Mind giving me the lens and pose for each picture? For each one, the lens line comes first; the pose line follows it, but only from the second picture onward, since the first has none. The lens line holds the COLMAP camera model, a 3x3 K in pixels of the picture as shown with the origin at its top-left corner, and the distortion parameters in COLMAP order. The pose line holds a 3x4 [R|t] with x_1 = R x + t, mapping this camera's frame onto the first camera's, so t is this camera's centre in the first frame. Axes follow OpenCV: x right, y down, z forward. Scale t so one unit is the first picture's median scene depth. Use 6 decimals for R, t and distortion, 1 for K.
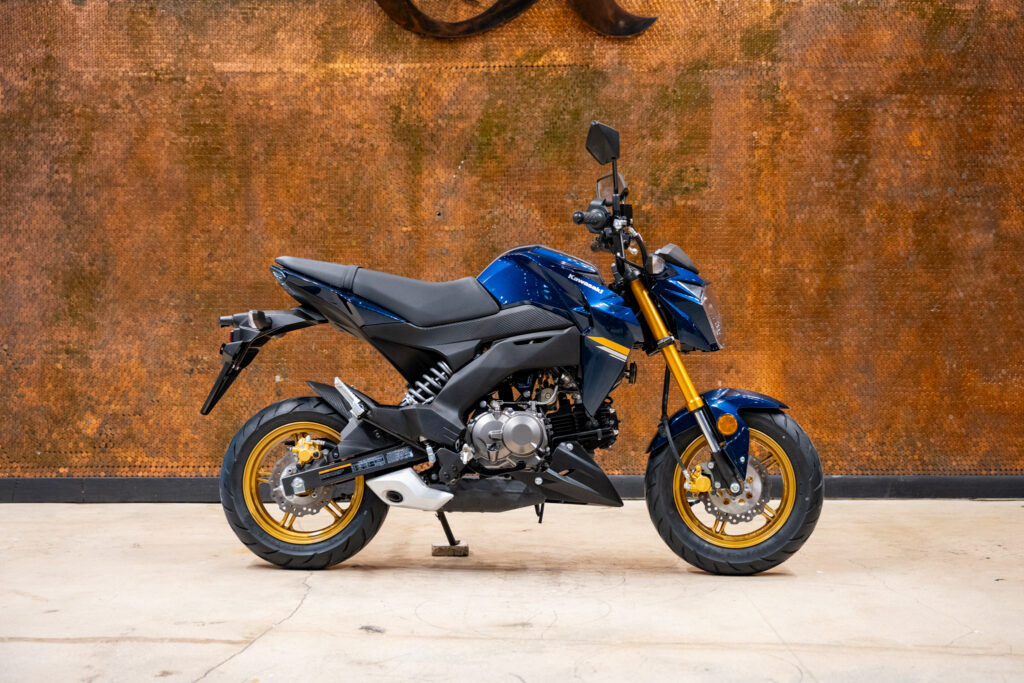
lens RADIAL K [[1430.5, 0, 516.4], [0, 1430.5, 361.4], [0, 0, 1]] dist [0.017548, -0.019230]
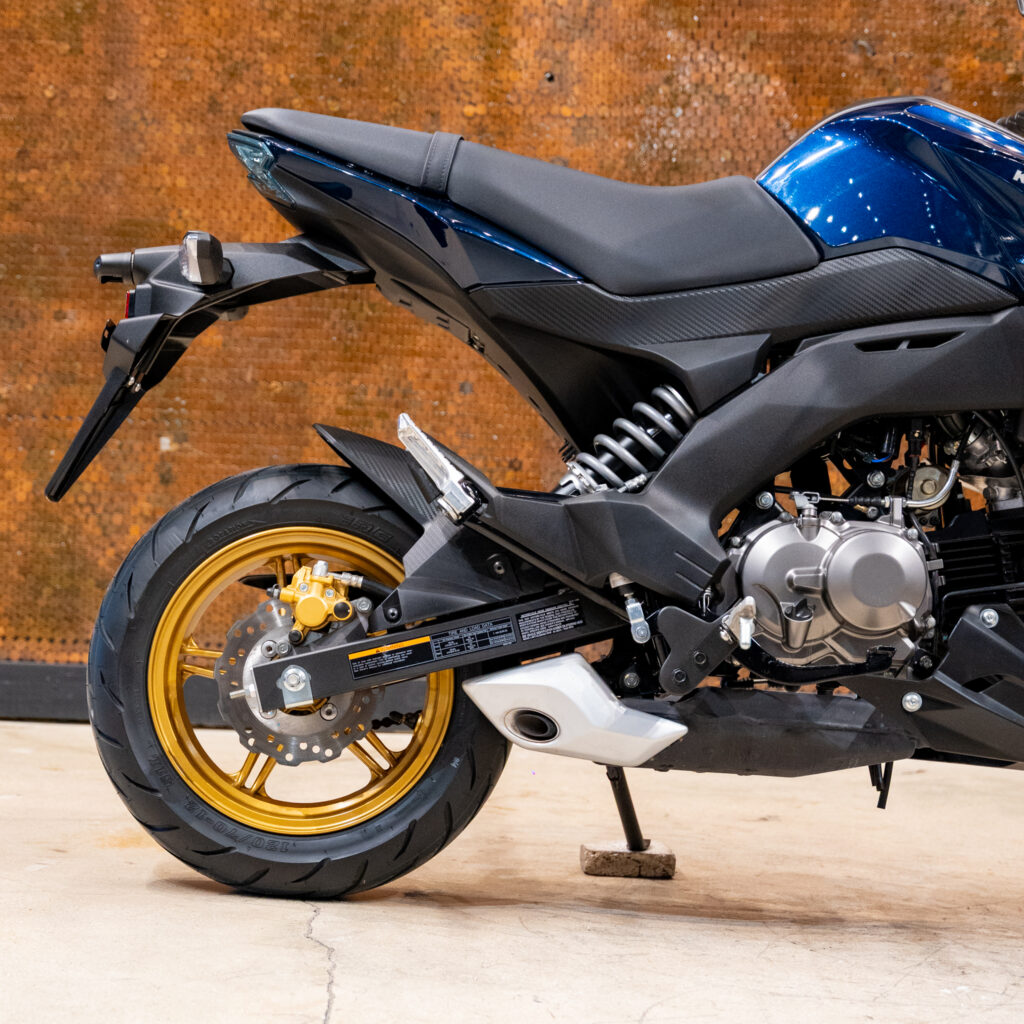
lens RADIAL K [[2553.8, 0, 338.3], [0, 2553.8, 606.9], [0, 0, 1]] dist [0.022253, -0.012709]
pose [[0.998561, 0.042164, -0.033151, -0.086187], [-0.040592, 0.998082, 0.046749, 0.023096], [0.035058, -0.045336, 0.998356, 0.220443]]
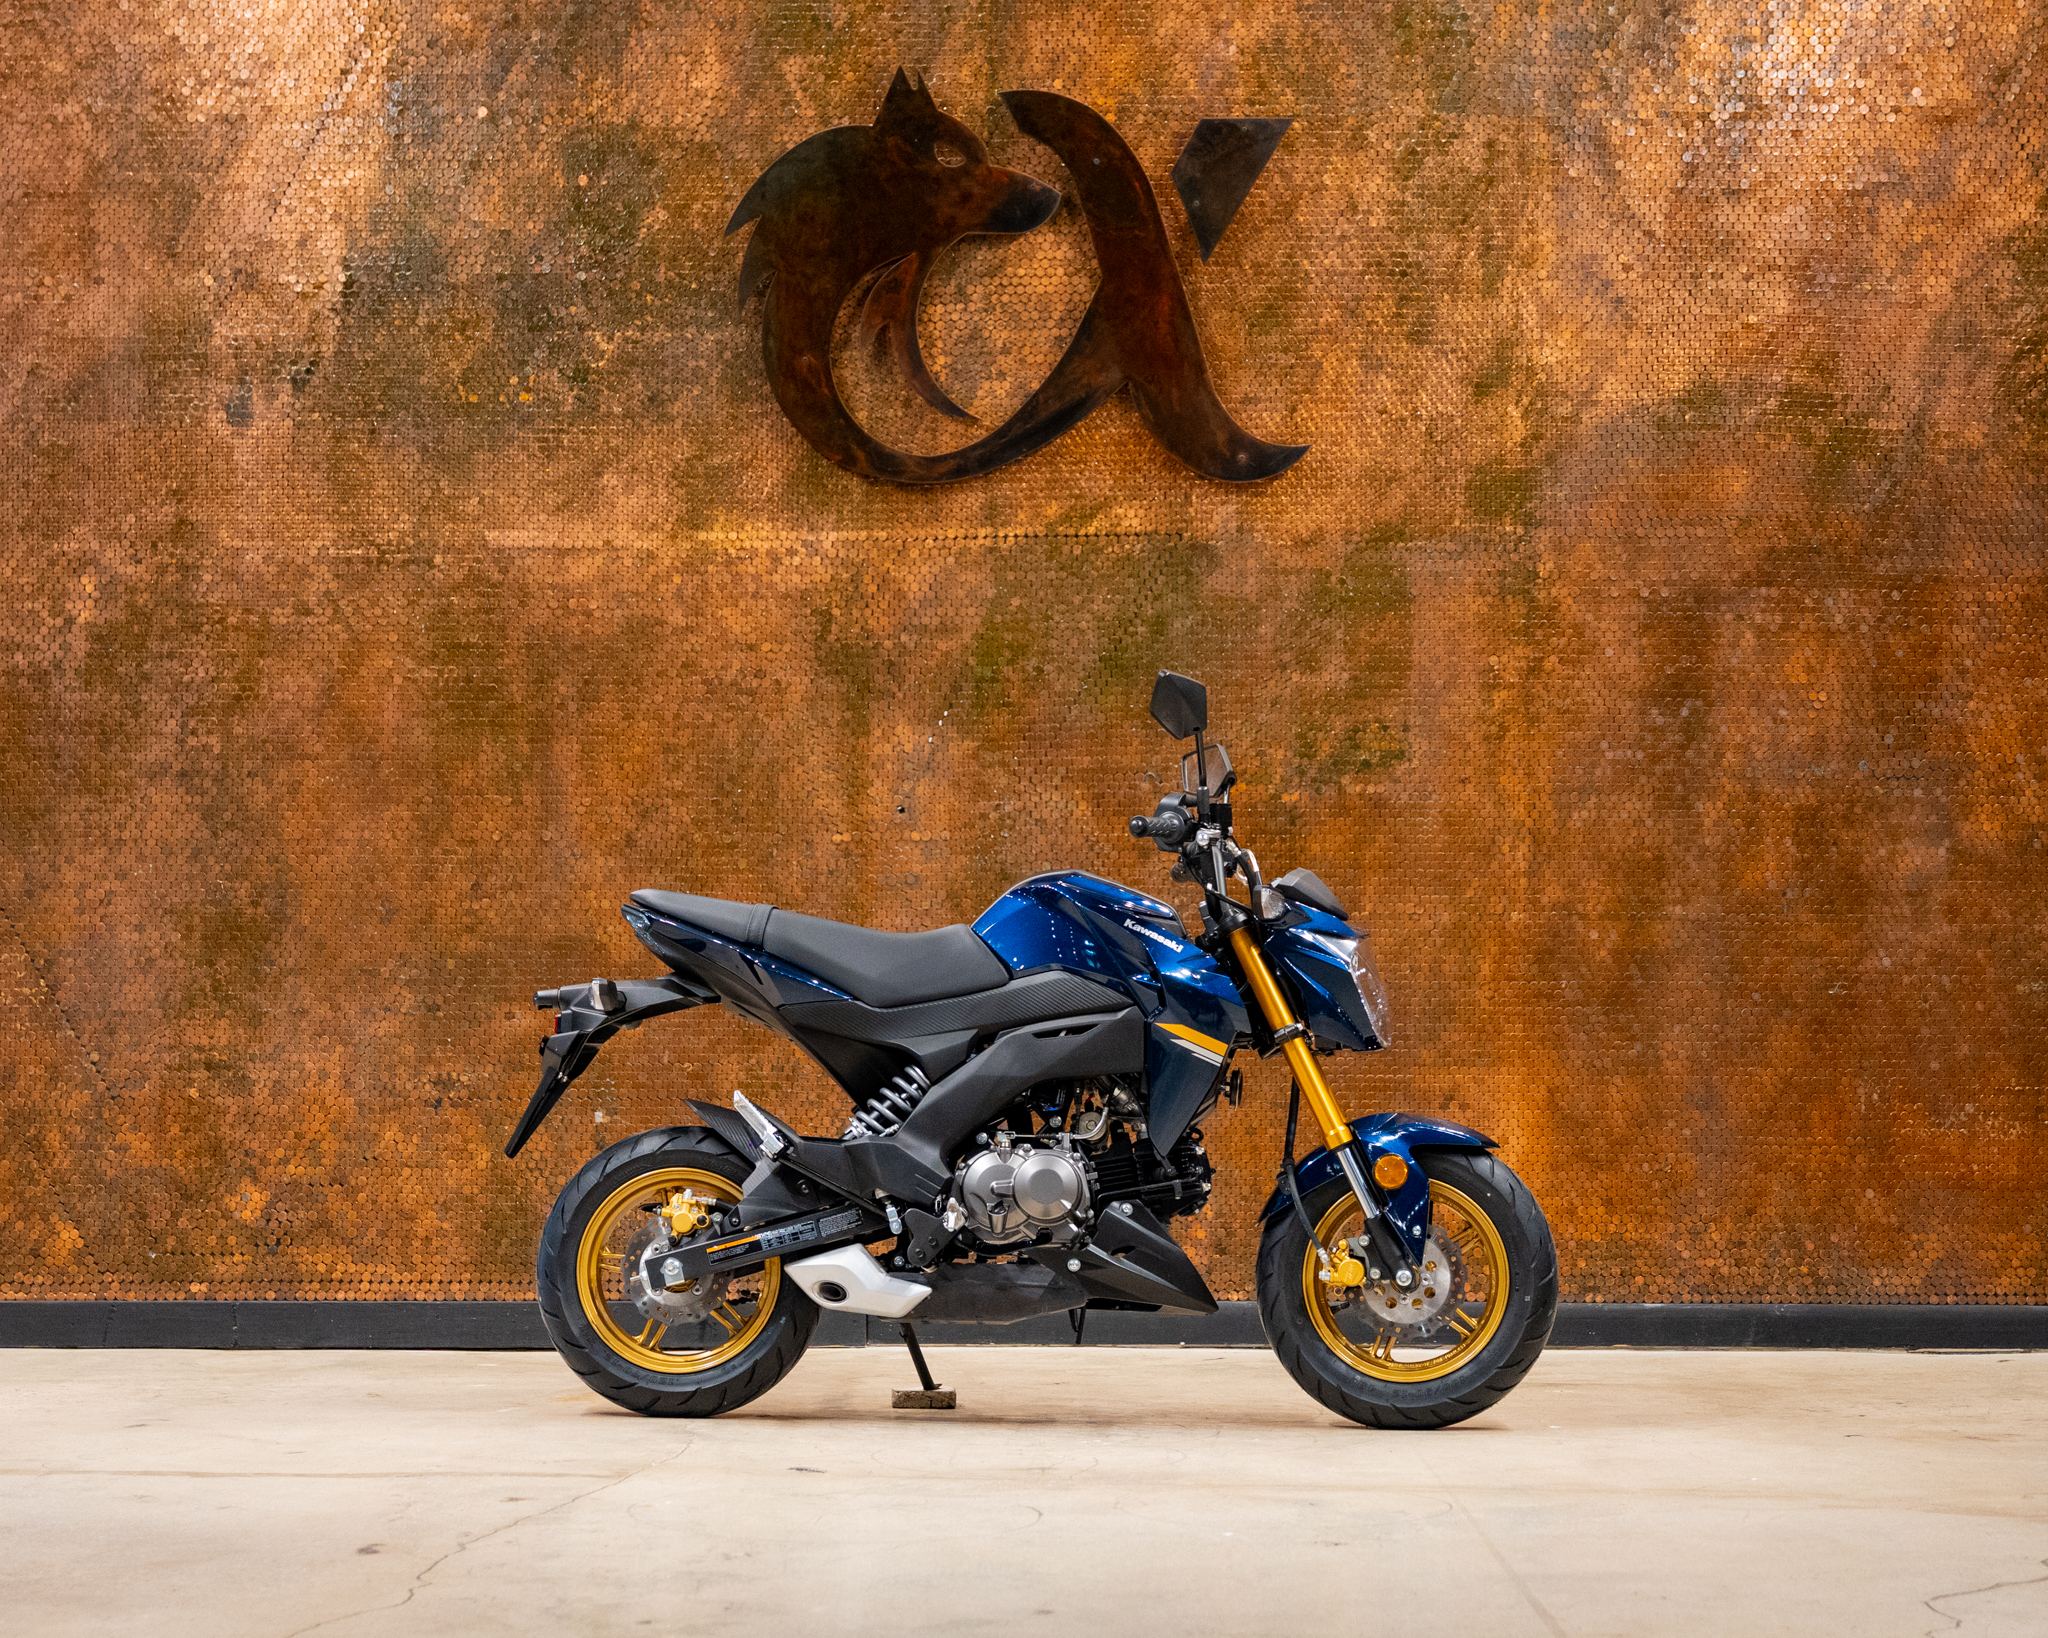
lens RADIAL K [[3975.1, 0, 1016.6], [0, 3975.1, 1002.6], [0, 0, 1]] dist [0.018268, -0.097254]
pose [[0.999856, 0.001356, -0.016907, 0.014176], [-0.002099, 0.999028, -0.044034, 0.034463], [0.016830, 0.044064, 0.998887, -0.483285]]
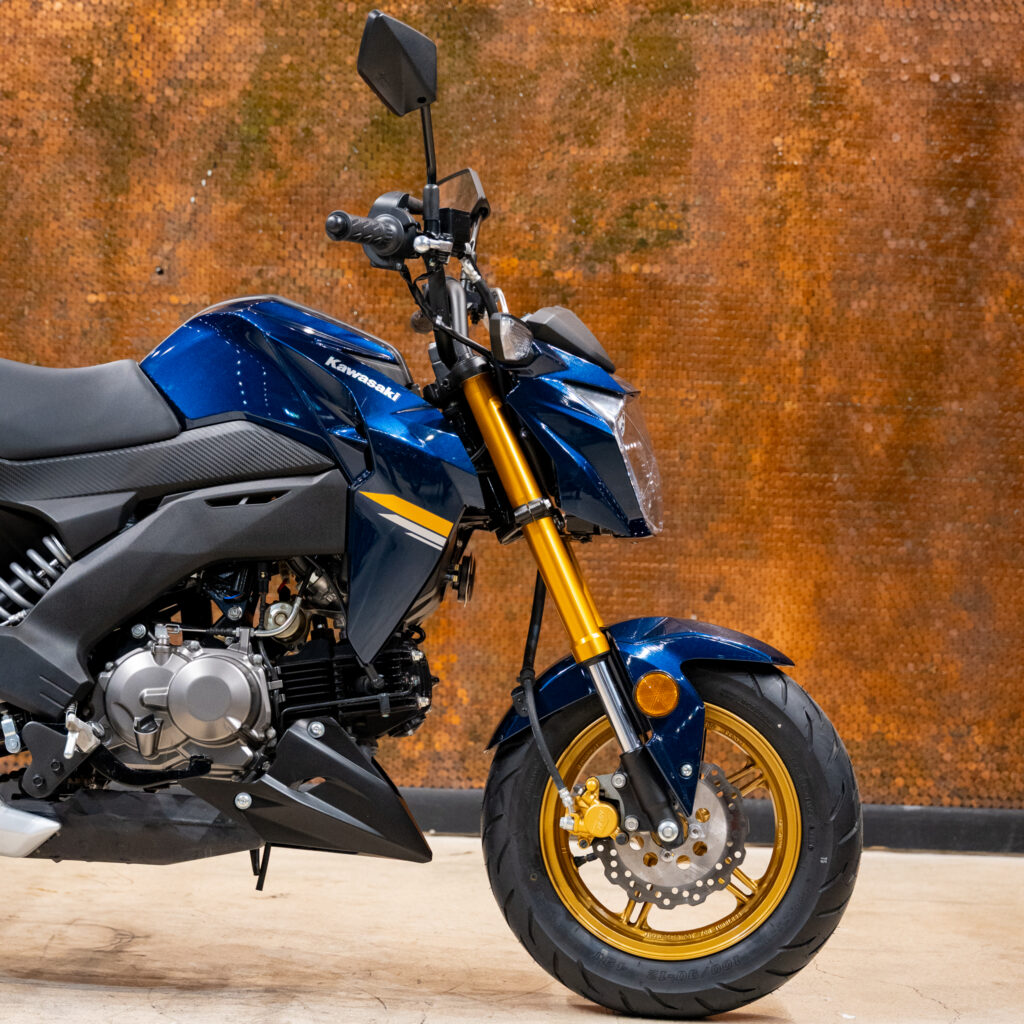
lens RADIAL K [[2174.2, 0, 495.8], [0, 2174.2, 588.0], [0, 0, 1]] dist [0.004393, 0.033278]
pose [[0.999273, 0.037045, 0.009062, 0.064197], [-0.036971, 0.999283, -0.008145, 0.012879], [-0.009357, 0.007804, 0.999926, 0.217157]]
